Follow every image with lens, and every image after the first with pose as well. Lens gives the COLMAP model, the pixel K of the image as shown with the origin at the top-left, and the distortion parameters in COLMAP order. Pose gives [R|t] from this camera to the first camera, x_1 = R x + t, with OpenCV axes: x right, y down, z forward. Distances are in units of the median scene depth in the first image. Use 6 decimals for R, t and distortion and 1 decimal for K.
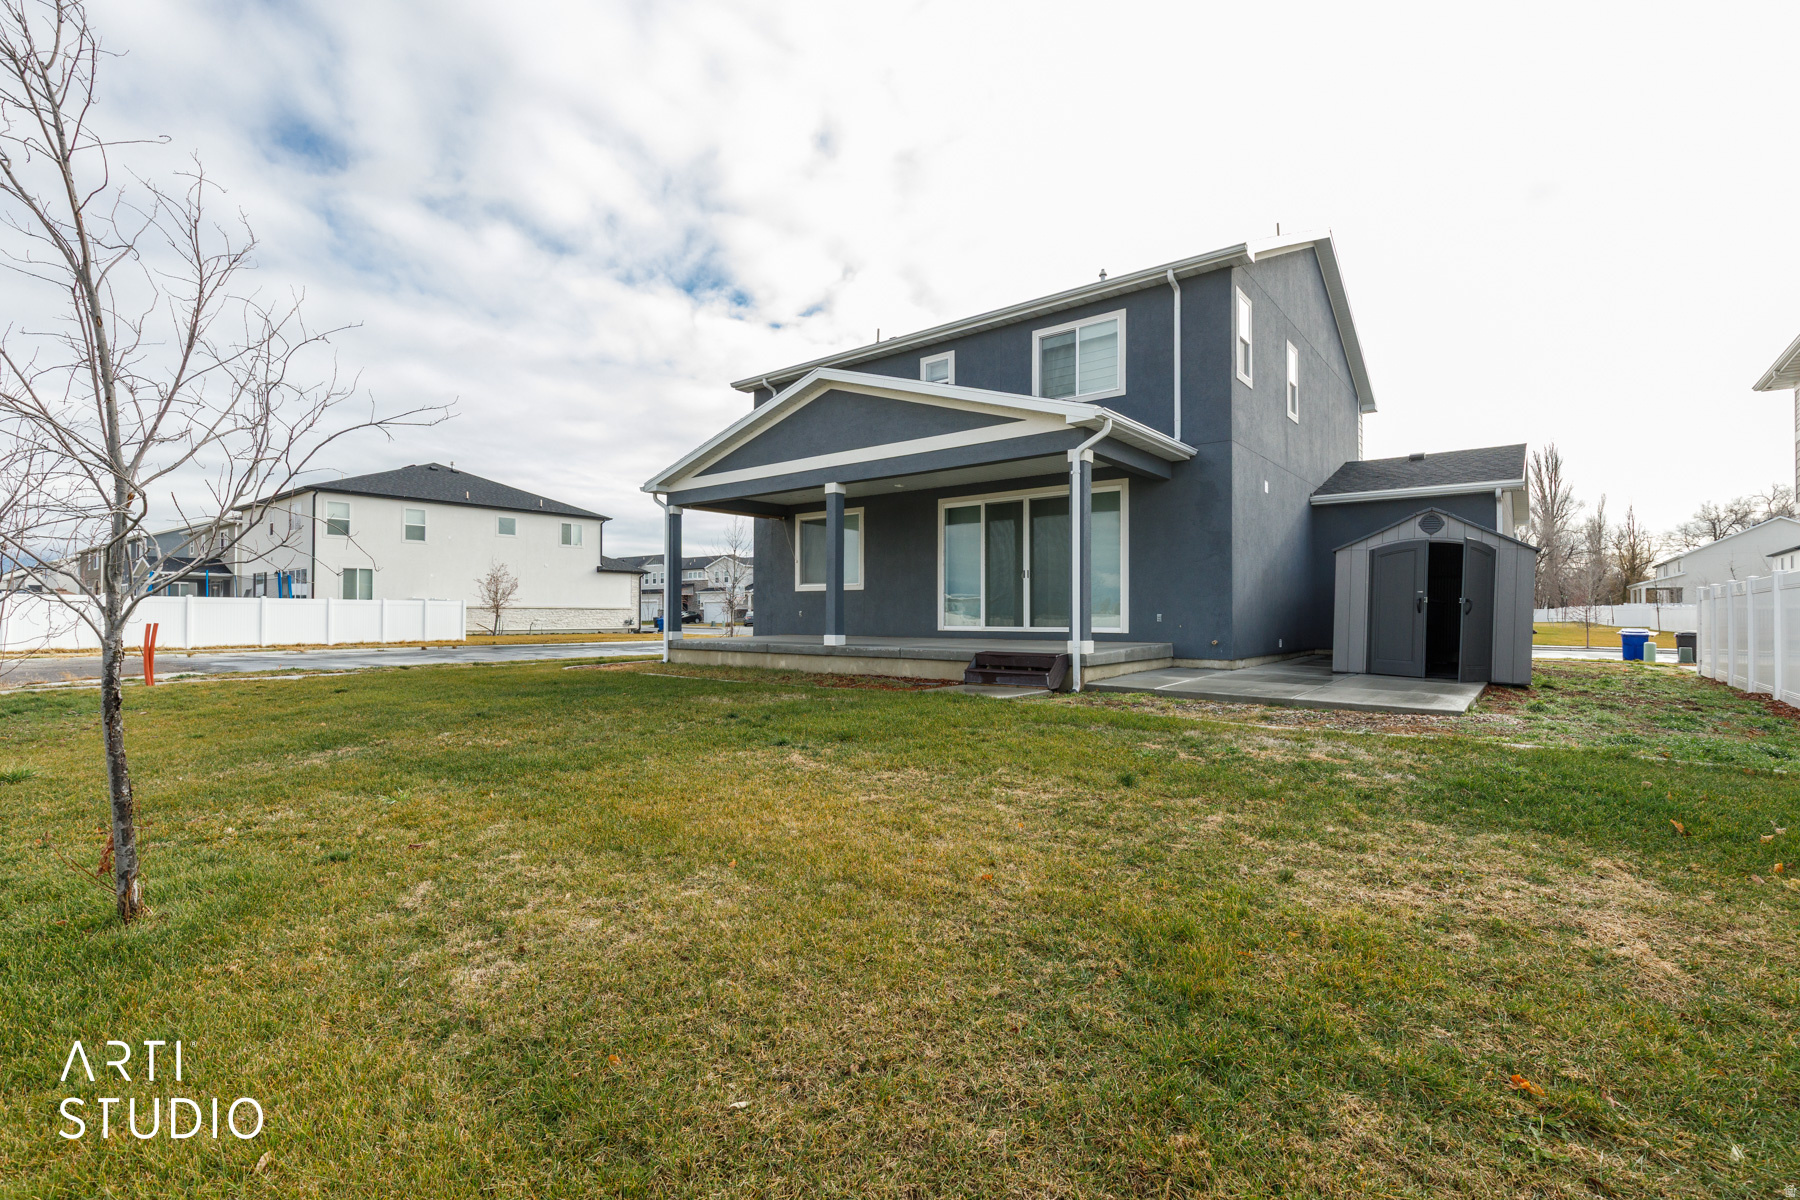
lens RADIAL K [[820.3, 0, 880.8], [0, 820.3, 608.0], [0, 0, 1]] dist [0.008904, -0.000711]
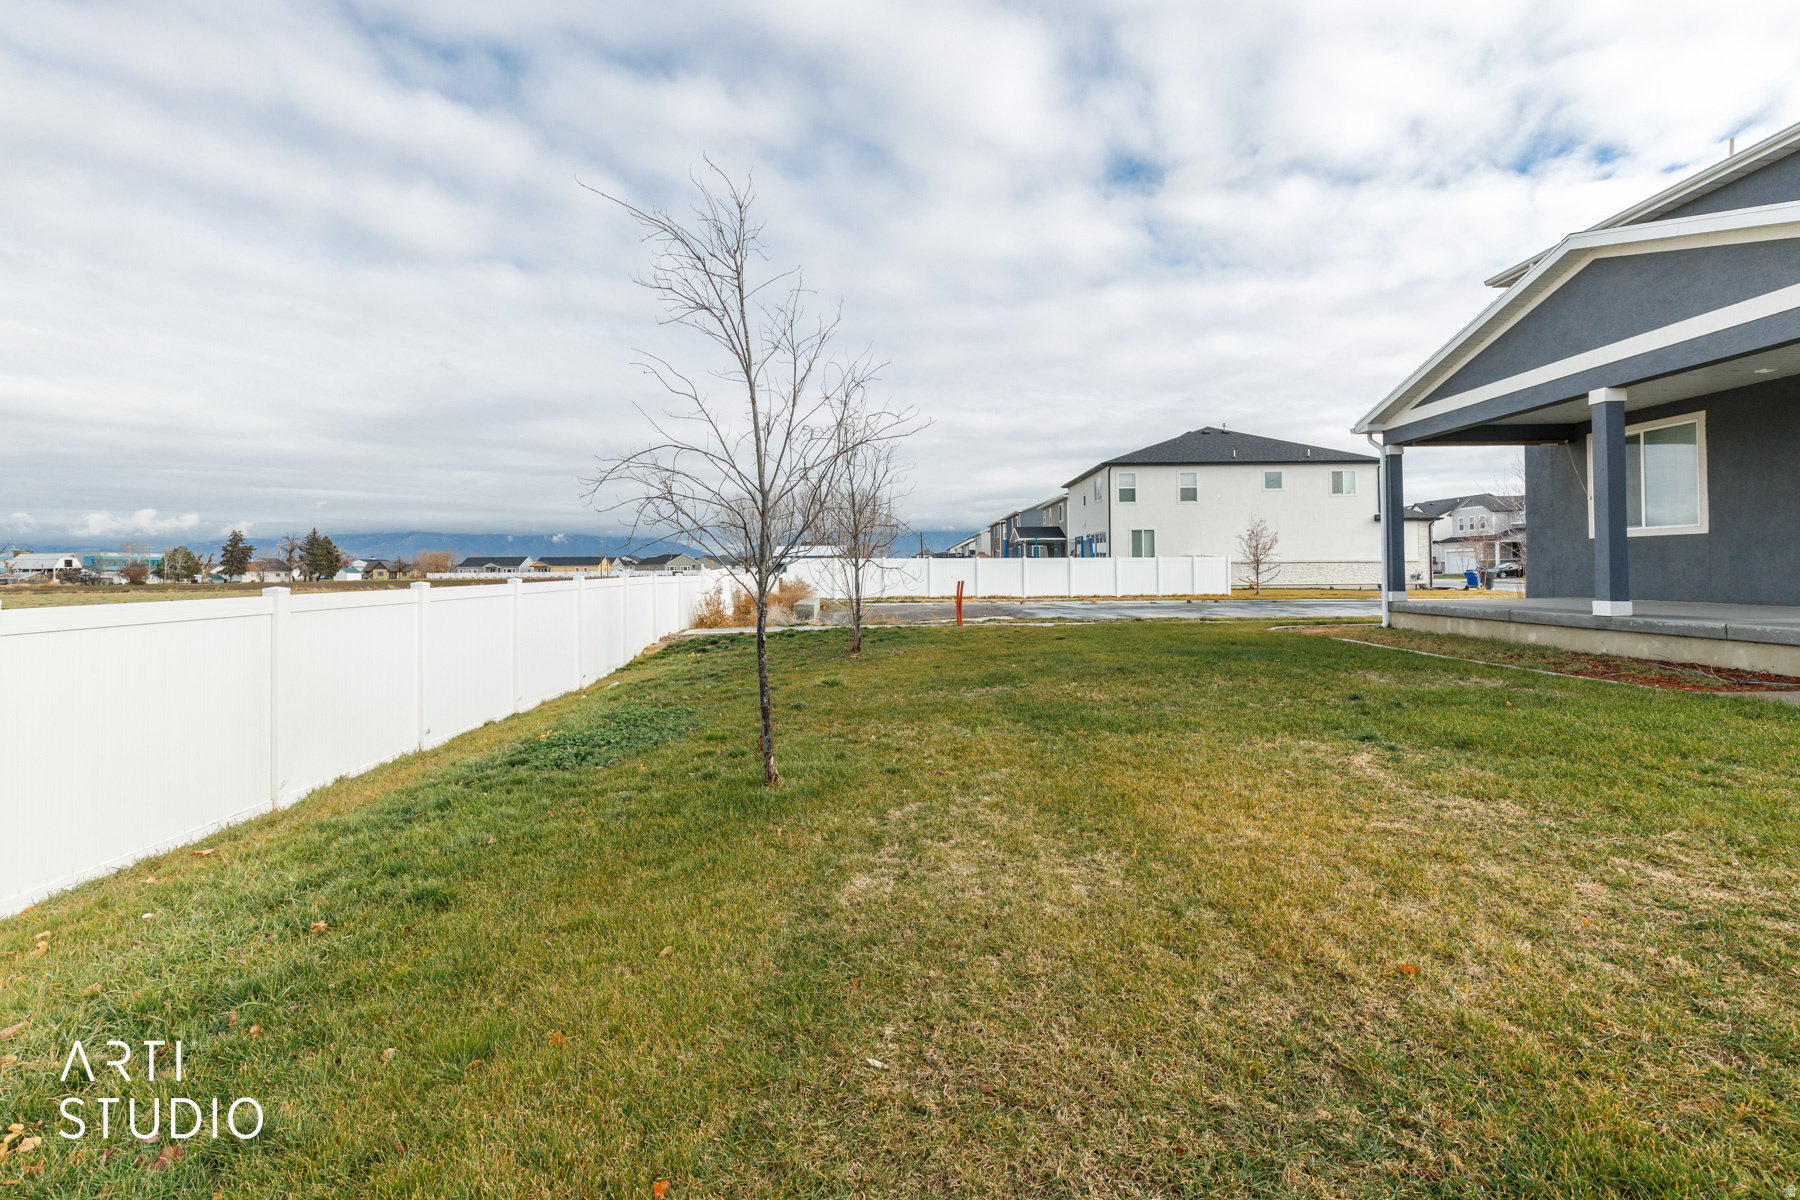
lens RADIAL K [[820.3, 0, 893.2], [0, 820.3, 528.9], [0, 0, 1]] dist [0.008904, -0.000711]
pose [[0.618803, -0.045132, -0.784249, 0.094475], [0.015259, 0.998850, -0.045442, -0.005067], [0.785398, 0.016153, 0.618780, 0.046586]]
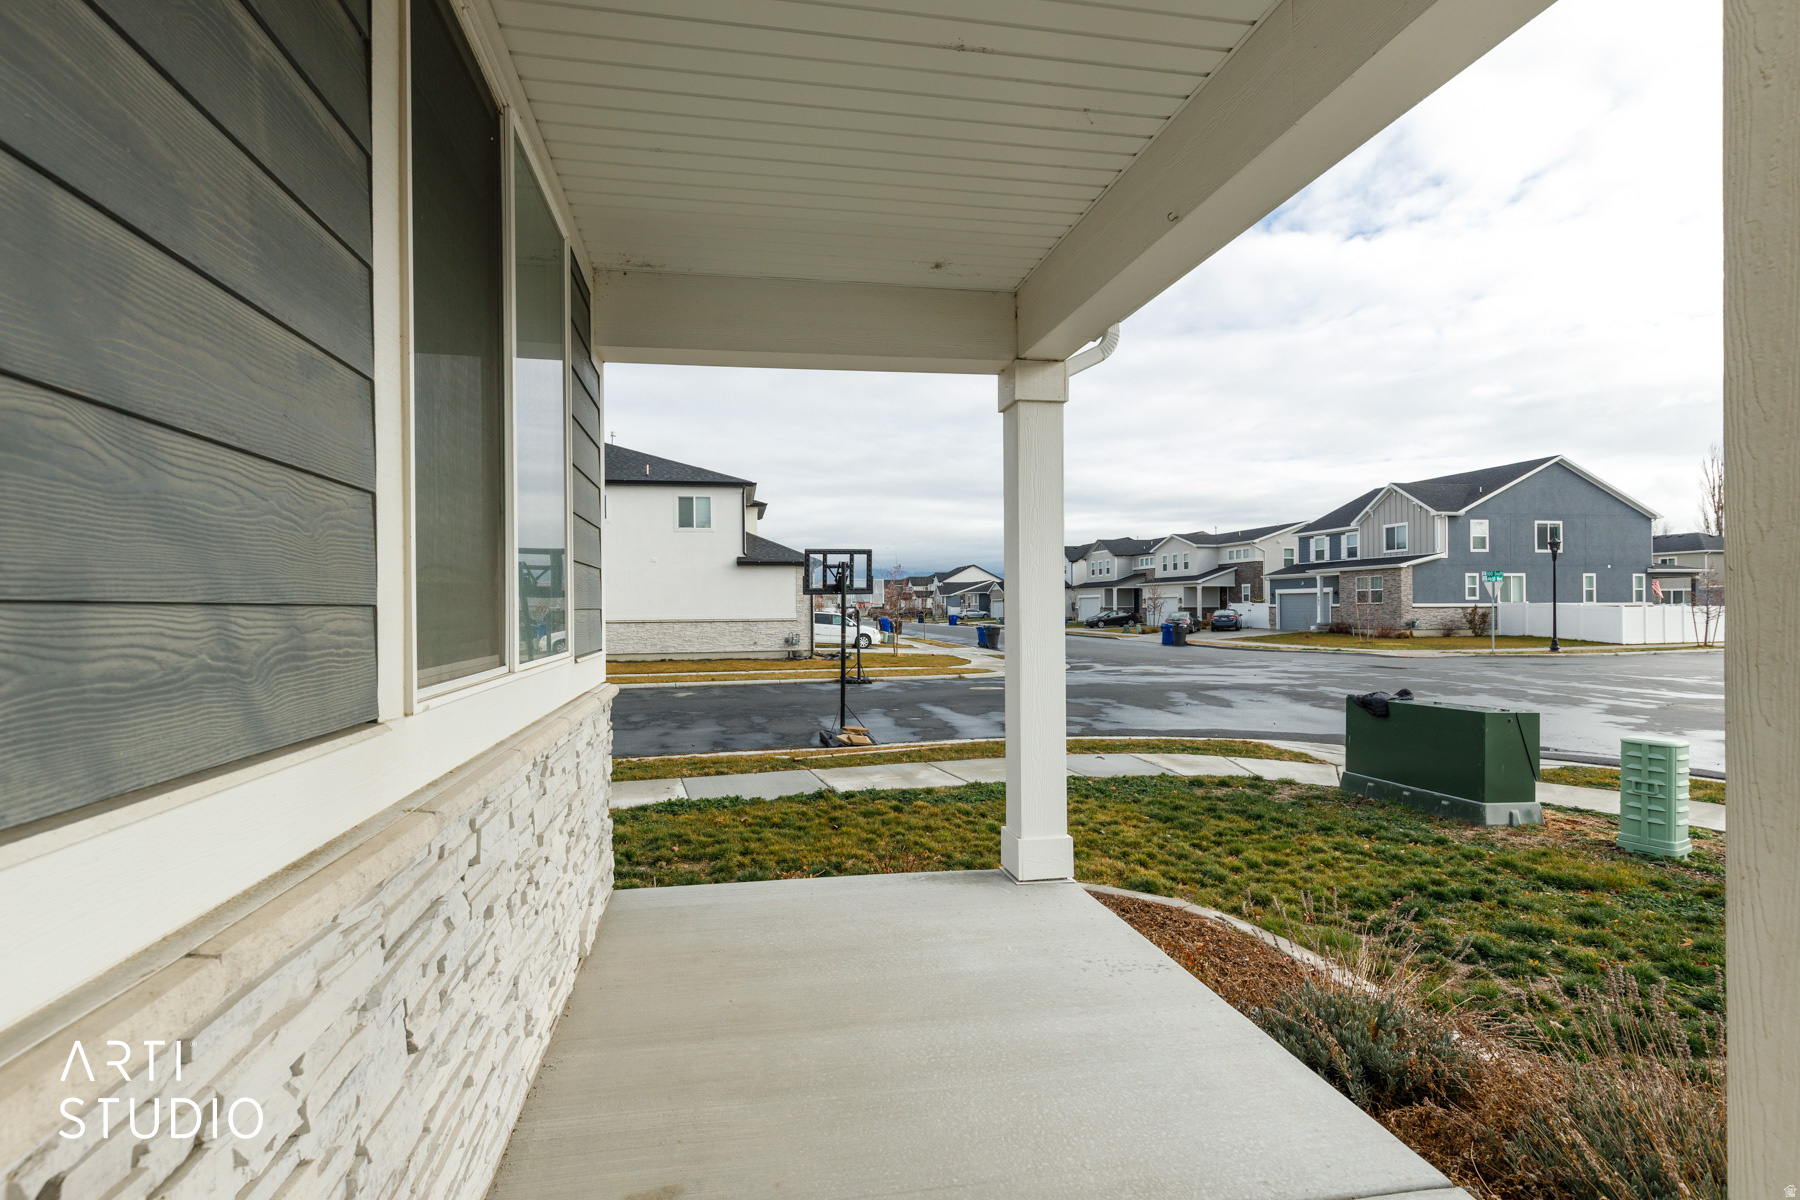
lens RADIAL K [[820.3, 0, 894.5], [0, 820.3, 605.3], [0, 0, 1]] dist [0.008904, -0.000711]
pose [[0.773396, -0.010836, -0.633830, 0.446662], [0.016311, 0.999863, 0.002808, -0.031338], [0.633713, -0.012510, 0.773467, 1.471623]]
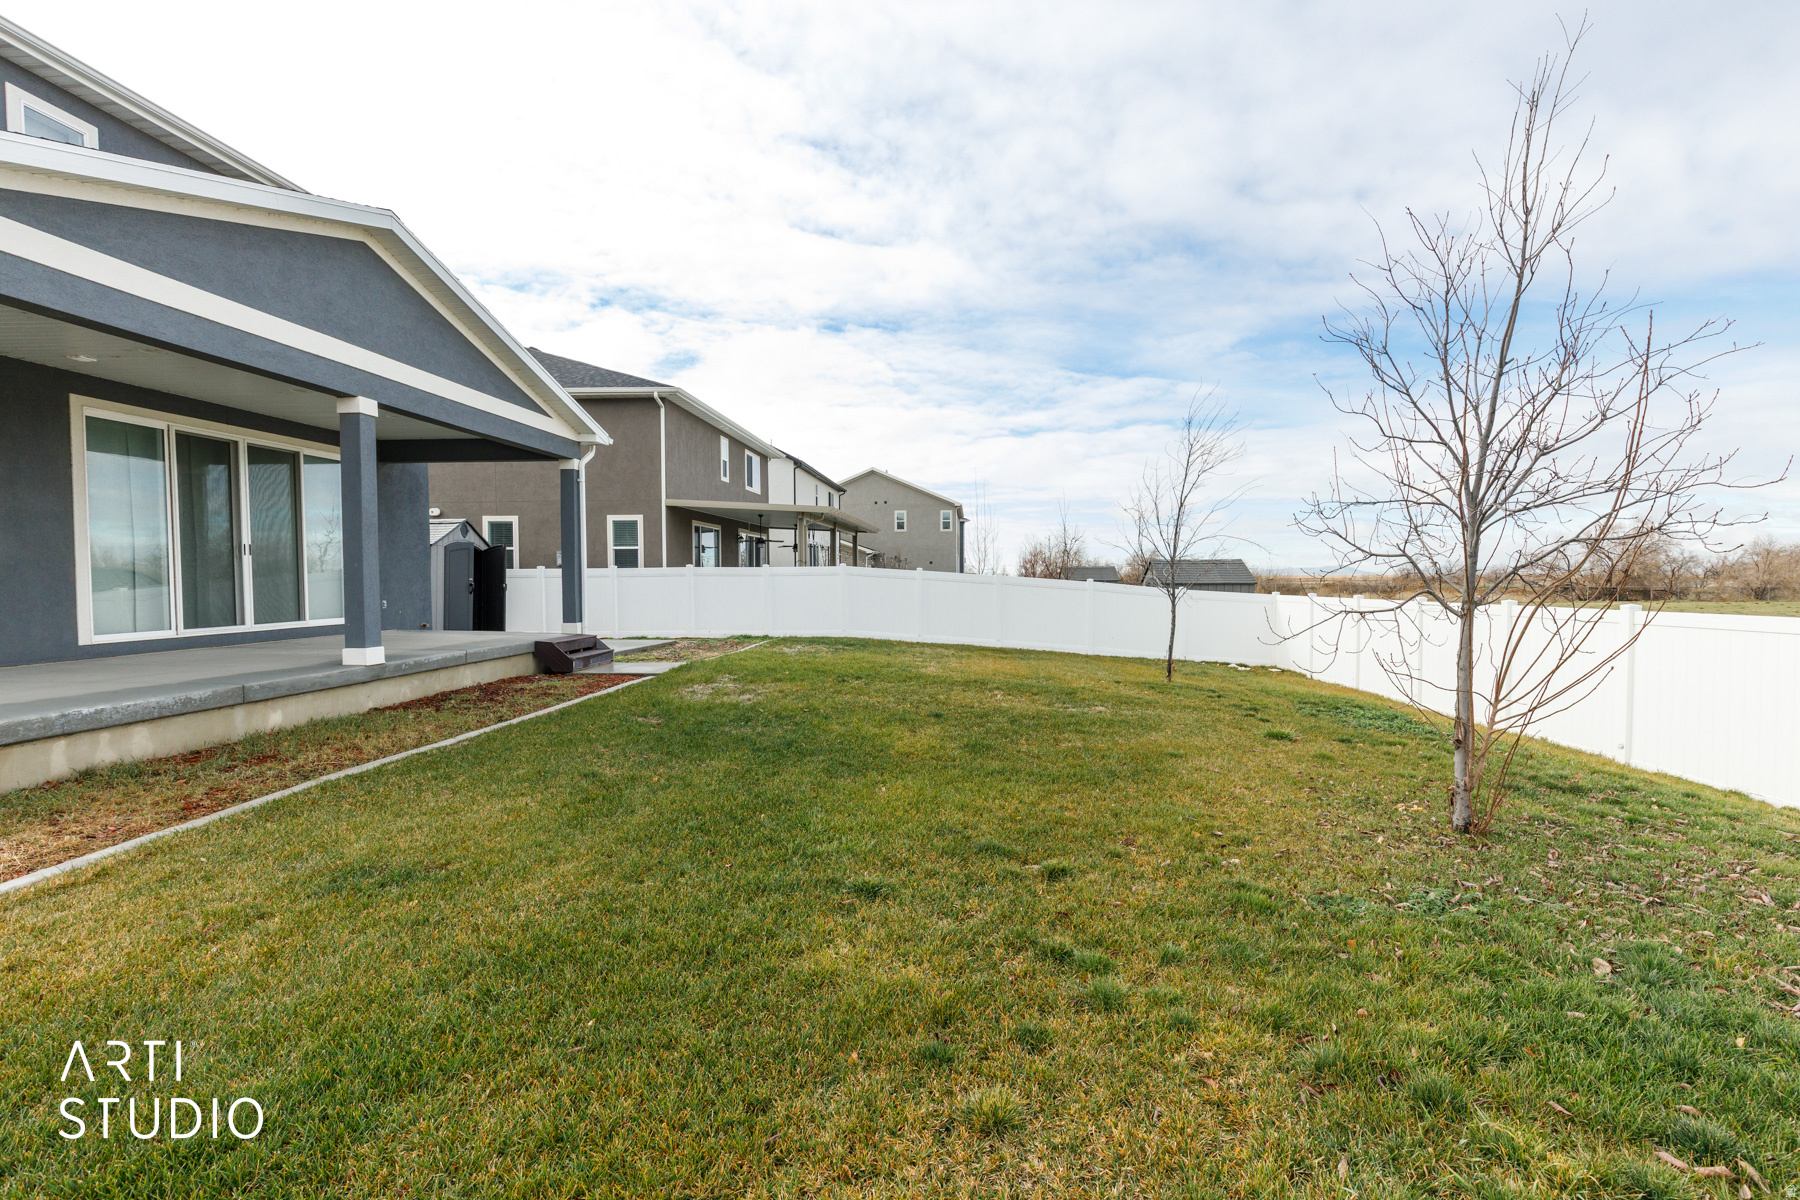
lens RADIAL K [[820.3, 0, 905.5], [0, 820.3, 600.5], [0, 0, 1]] dist [0.008904, -0.000711]
pose [[-0.560479, -0.025204, 0.827785, -0.602472], [-0.001878, 0.999573, 0.029162, -0.015770], [-0.828166, 0.014790, -0.560287, 0.769097]]
